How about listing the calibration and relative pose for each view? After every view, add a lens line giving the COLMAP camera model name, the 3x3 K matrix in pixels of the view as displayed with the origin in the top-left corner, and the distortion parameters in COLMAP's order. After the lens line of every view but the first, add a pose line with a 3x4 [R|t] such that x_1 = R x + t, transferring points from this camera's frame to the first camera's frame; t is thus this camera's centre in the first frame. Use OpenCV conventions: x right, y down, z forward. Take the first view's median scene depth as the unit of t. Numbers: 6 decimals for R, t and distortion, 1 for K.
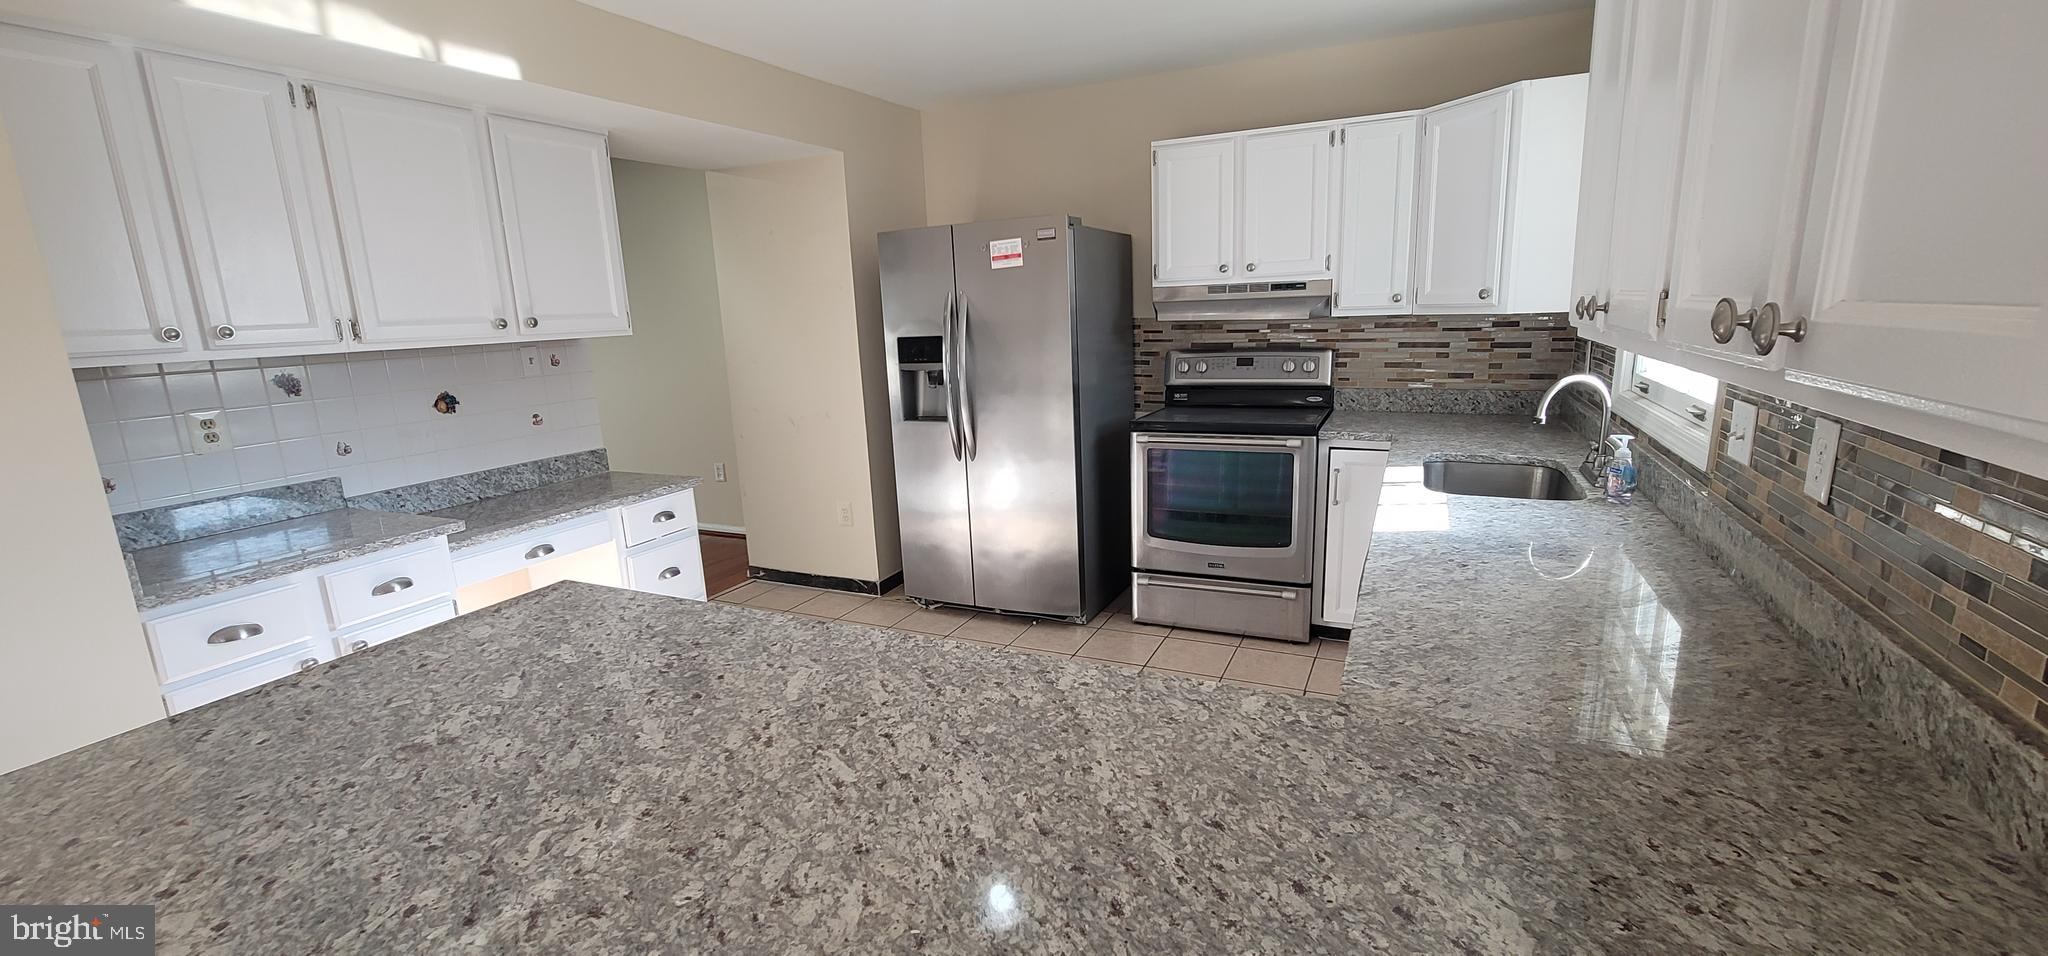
lens RADIAL K [[839.8, 0, 1026.1], [0, 839.8, 483.8], [0, 0, 1]] dist [-0.004709, 0.000446]
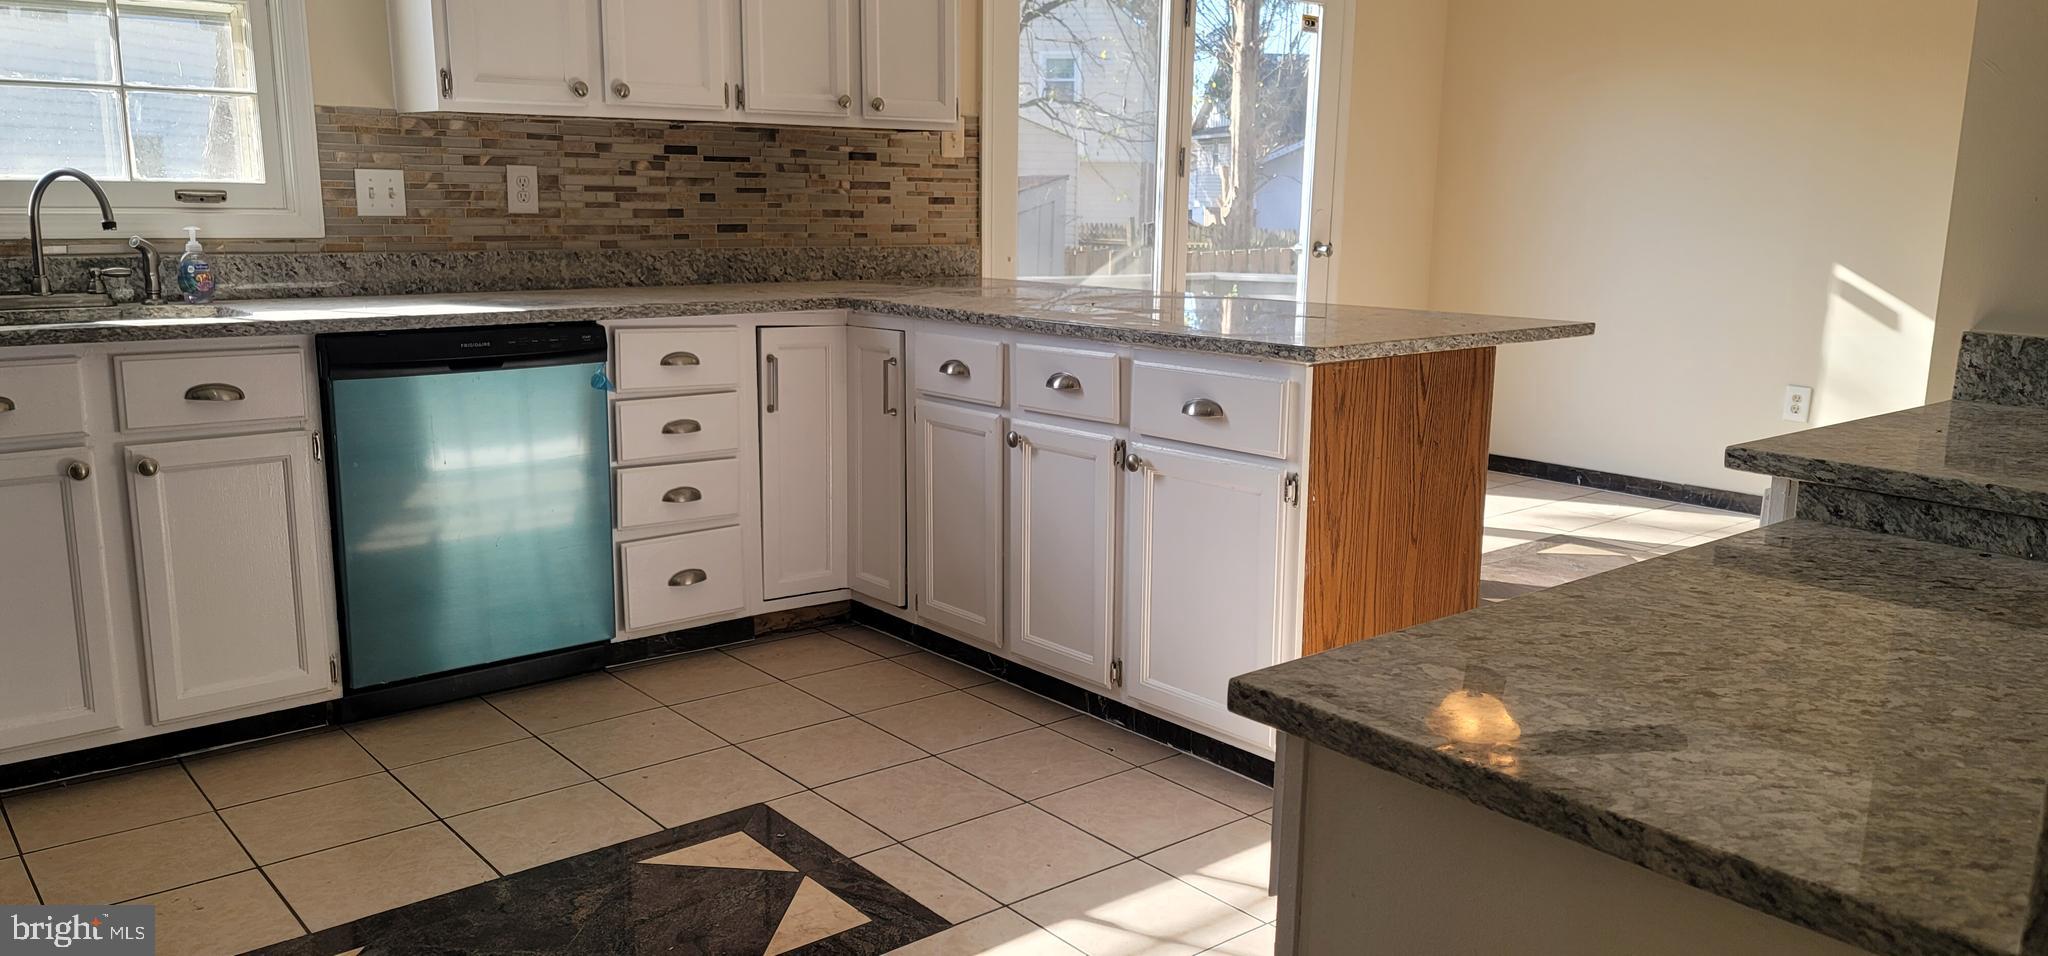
lens RADIAL K [[1492.4, 0, 1020.2], [0, 1492.4, 475.7], [0, 0, 1]] dist [0.064791, -0.039474]
pose [[-0.904650, -0.052825, 0.422868, -0.467336], [0.112736, 0.927271, 0.357015, -0.171096], [-0.410972, 0.370646, -0.832901, 1.229362]]
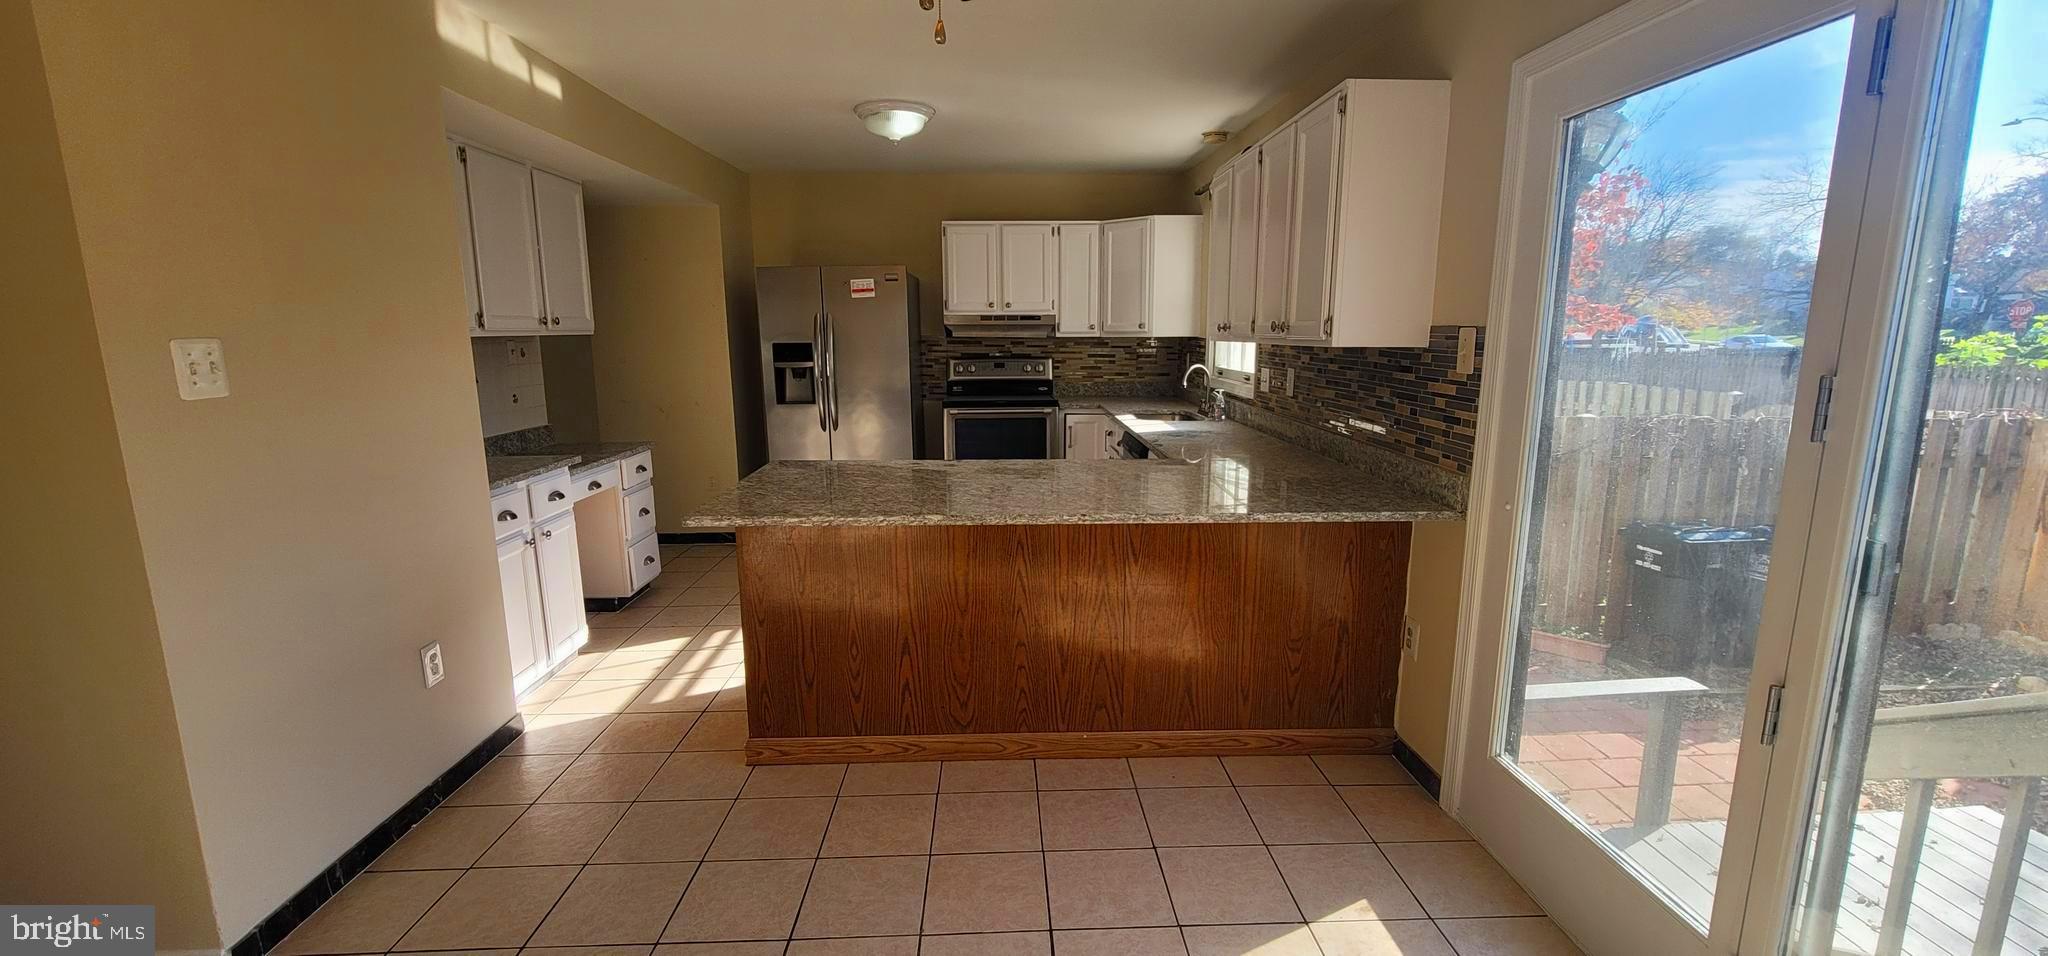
lens RADIAL K [[839.8, 0, 1026.1], [0, 839.8, 483.8], [0, 0, 1]] dist [-0.004709, 0.000446]
pose [[0.892799, -0.048110, 0.447878, -0.439317], [0.064840, 0.997651, -0.022086, 0.120992], [-0.445763, 0.048759, 0.893822, -0.434457]]
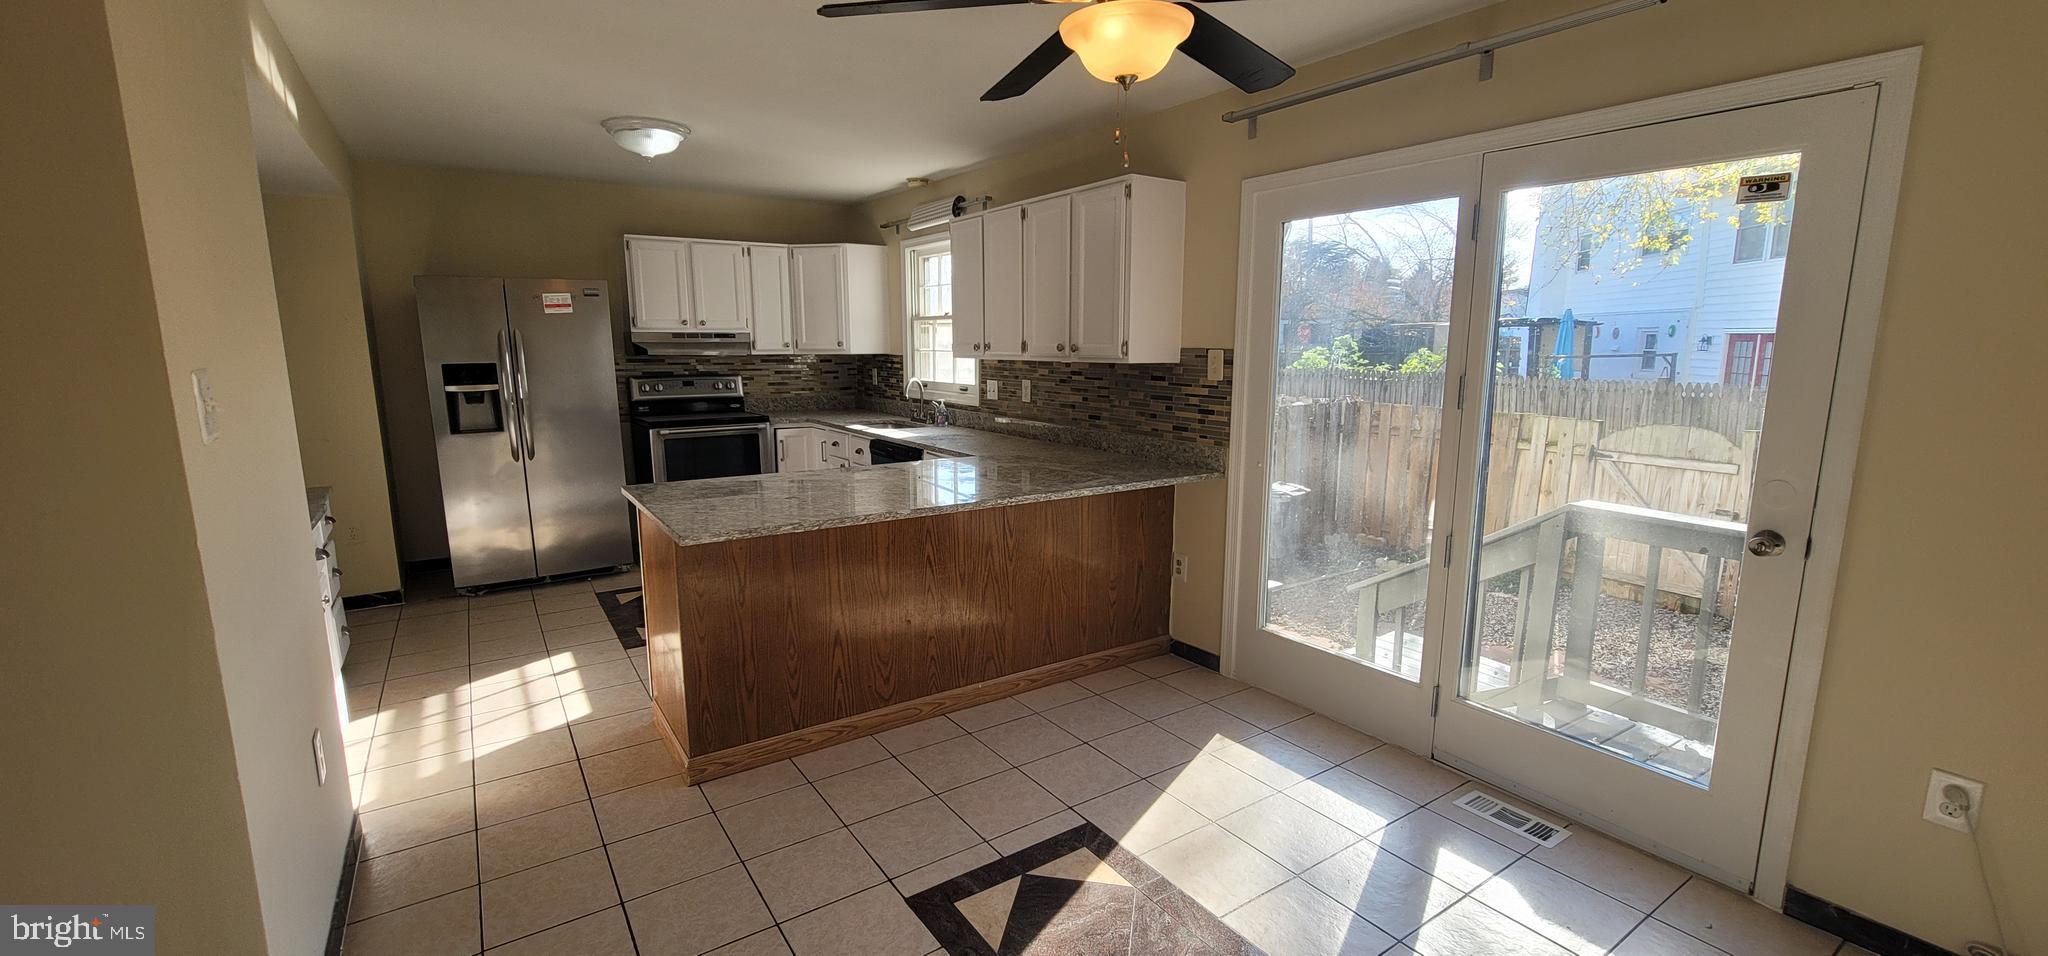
lens RADIAL K [[839.8, 0, 1026.1], [0, 839.8, 483.8], [0, 0, 1]] dist [-0.004709, 0.000446]
pose [[0.514287, -0.107115, 0.850903, -0.808747], [0.160842, 0.986611, 0.026985, 0.099631], [-0.842401, 0.122983, 0.524630, -0.316163]]
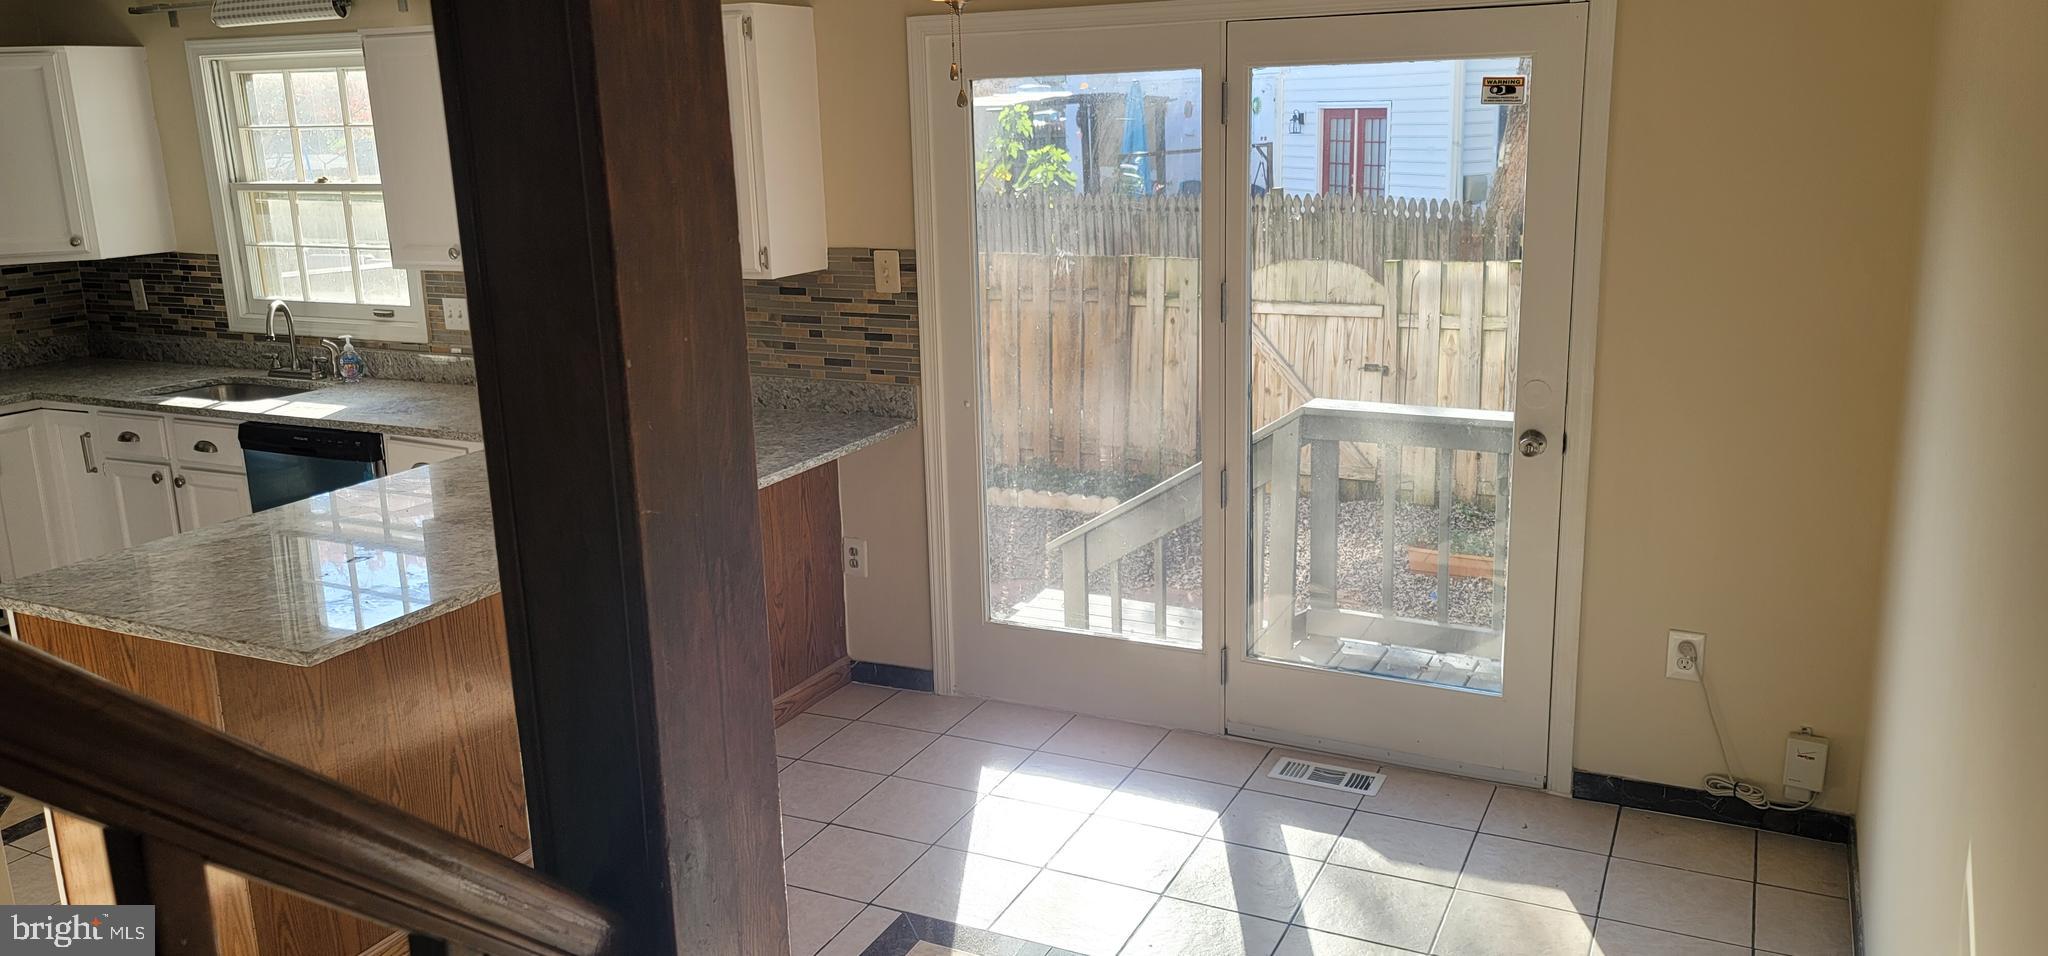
lens RADIAL K [[1508.5, 0, 1012.9], [0, 1508.5, 457.7], [0, 0, 1]] dist [0.059169, -0.042732]
pose [[0.026247, -0.191773, 0.981088, -1.117077], [0.238805, 0.954214, 0.180131, -0.032563], [-0.970713, 0.229561, 0.070842, -0.156051]]
